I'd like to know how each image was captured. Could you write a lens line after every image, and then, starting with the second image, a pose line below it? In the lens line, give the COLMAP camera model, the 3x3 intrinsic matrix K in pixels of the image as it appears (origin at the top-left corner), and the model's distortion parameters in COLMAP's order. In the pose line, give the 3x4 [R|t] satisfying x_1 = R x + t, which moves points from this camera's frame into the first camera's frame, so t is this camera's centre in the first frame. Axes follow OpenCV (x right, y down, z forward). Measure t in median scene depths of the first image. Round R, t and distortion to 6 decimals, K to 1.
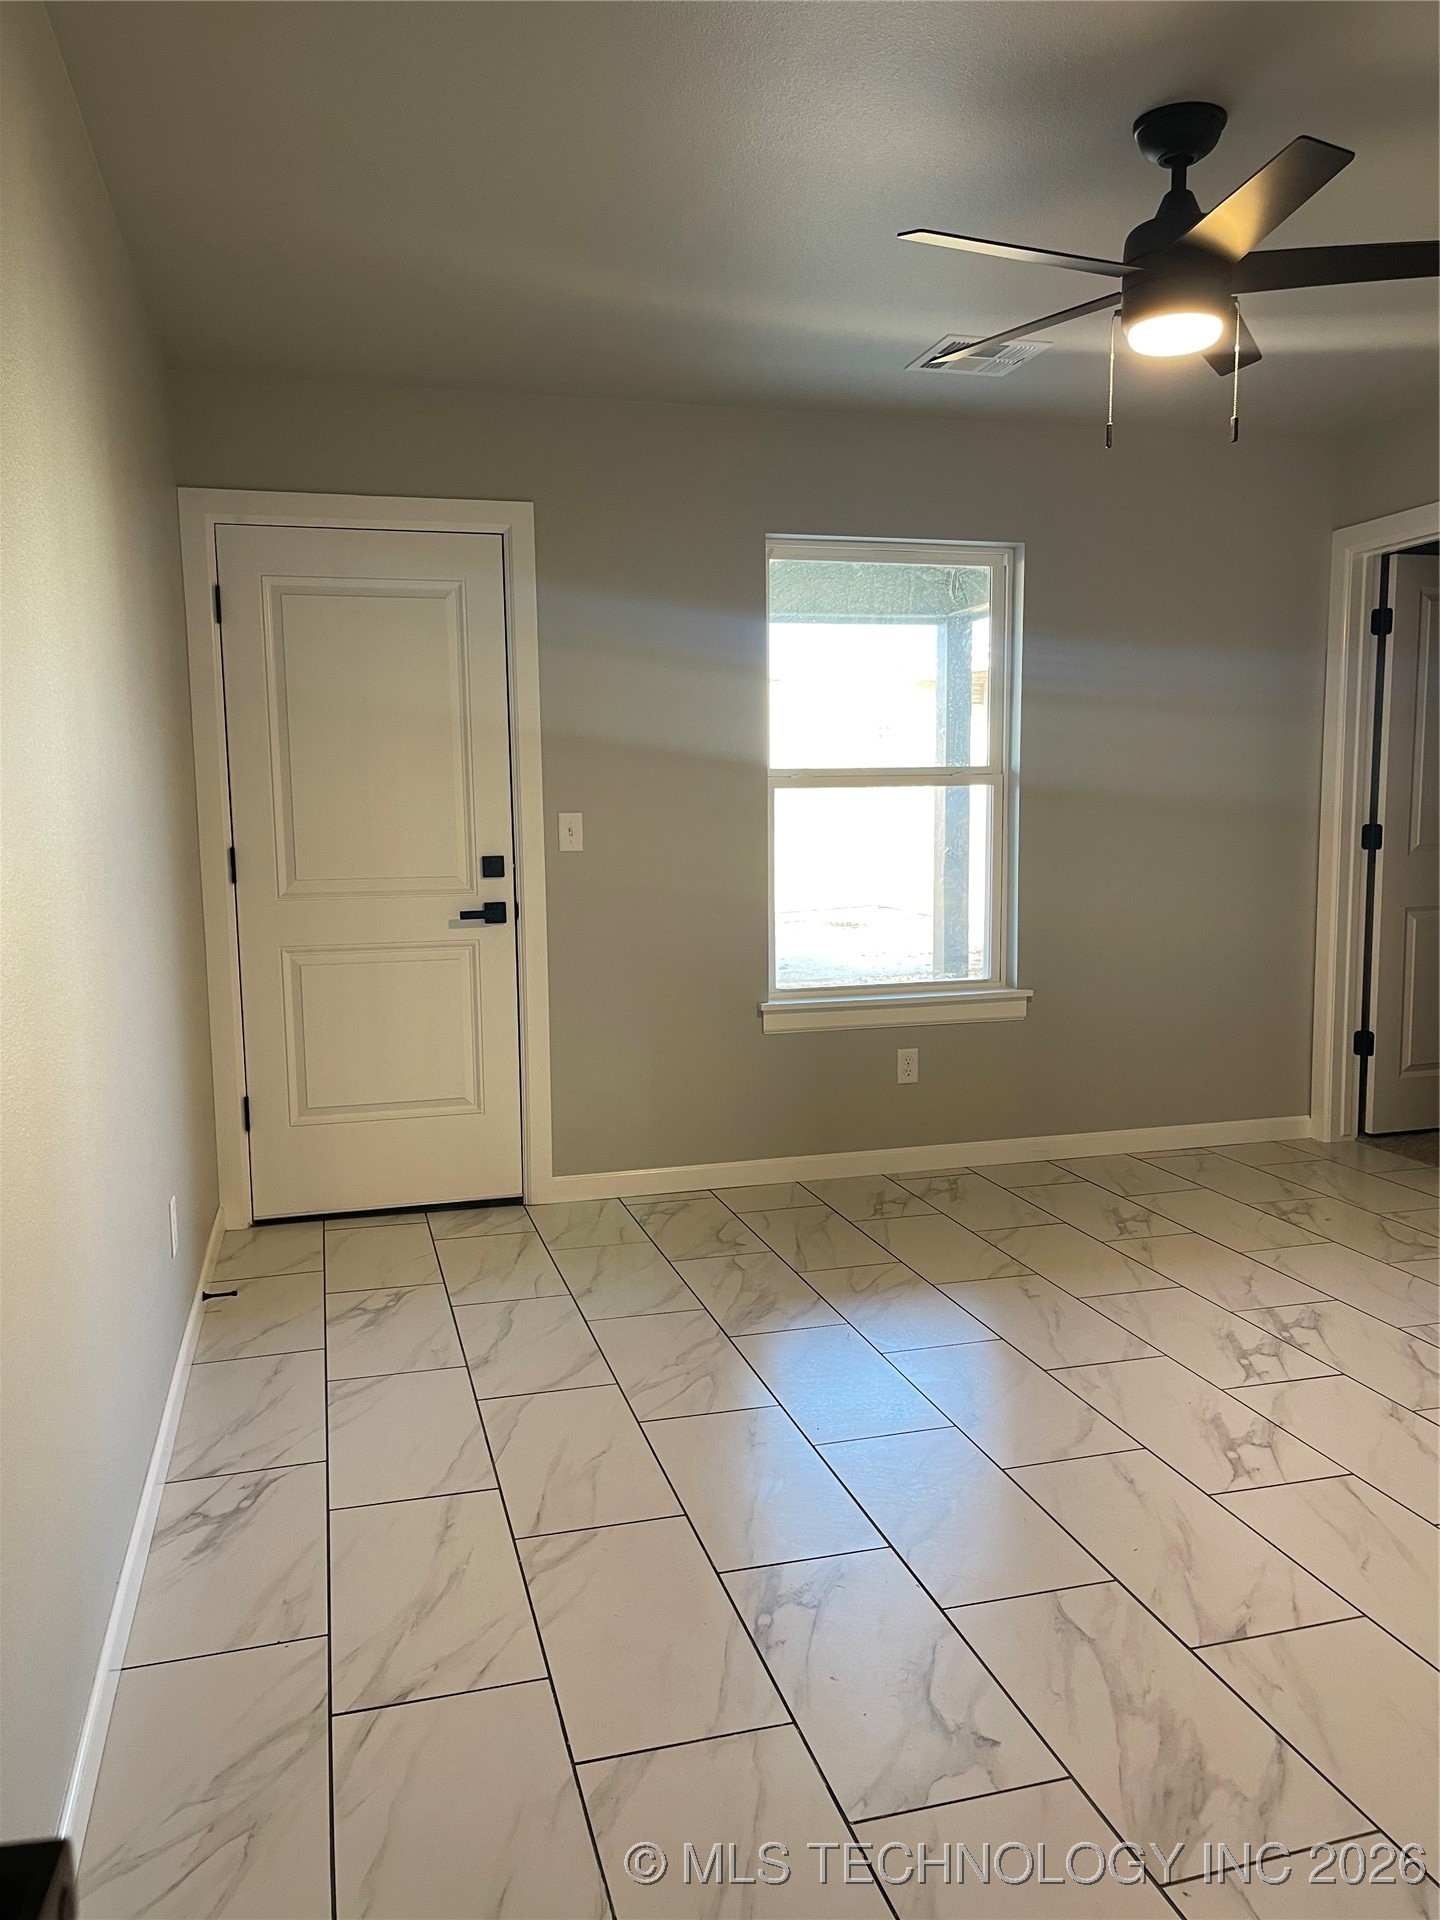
lens RADIAL K [[1466.8, 0, 720.0], [0, 1466.8, 960.0], [0, 0, 1]] dist [0.102625, -0.165459]
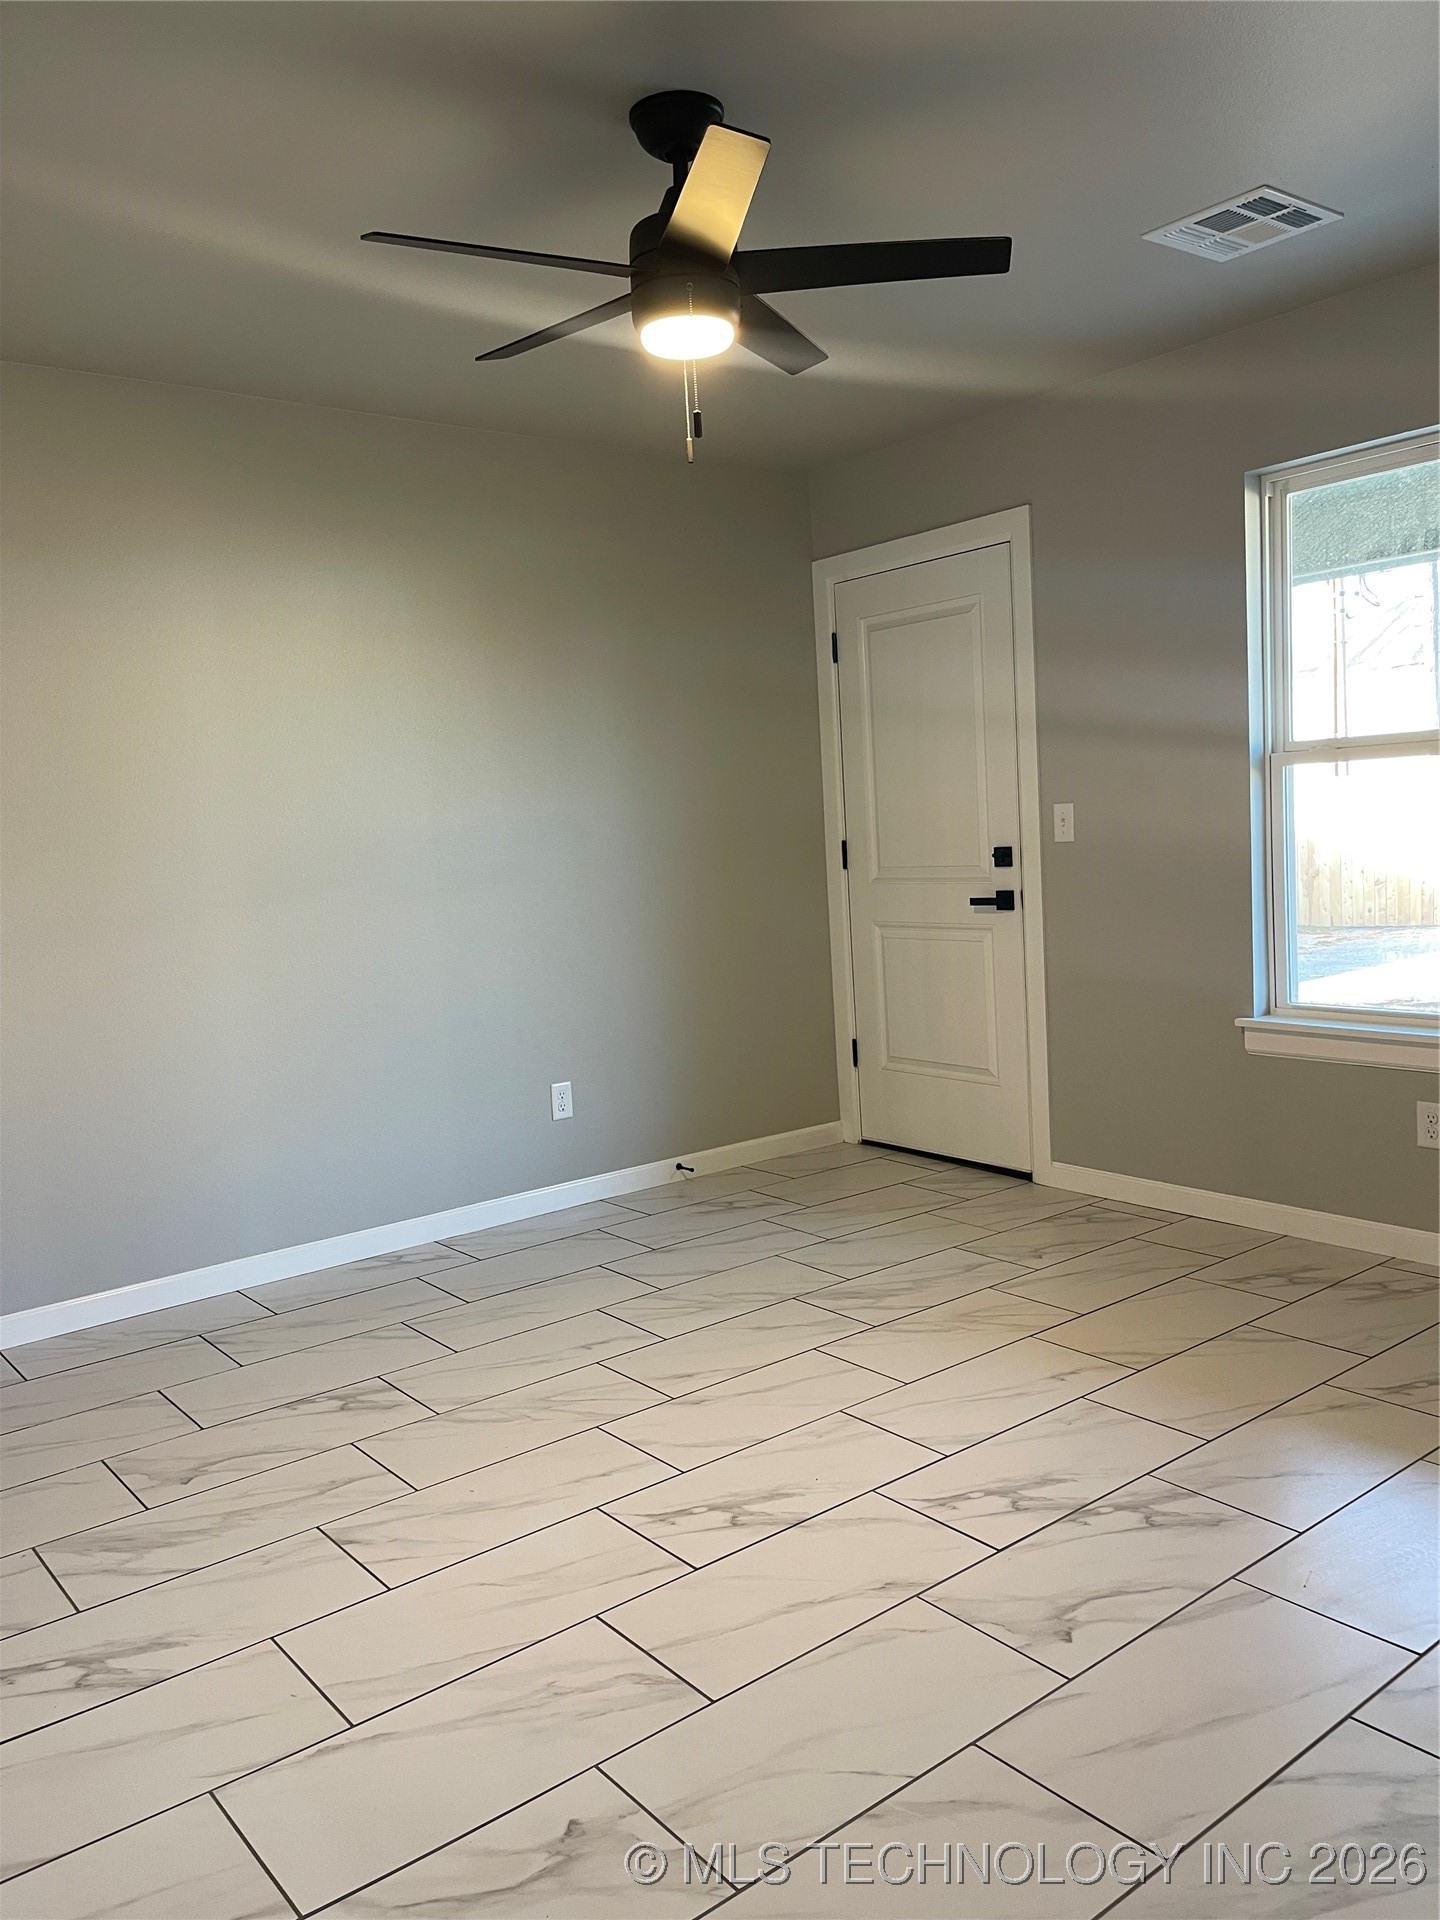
lens RADIAL K [[1436.1, 0, 718.8], [0, 1436.1, 1004.9], [0, 0, 1]] dist [0.000170, 0.000951]
pose [[0.373153, 0.107062, -0.921572, 0.742239], [-0.048388, 0.994213, 0.095908, -0.047298], [0.926507, 0.008805, 0.376175, 0.429762]]
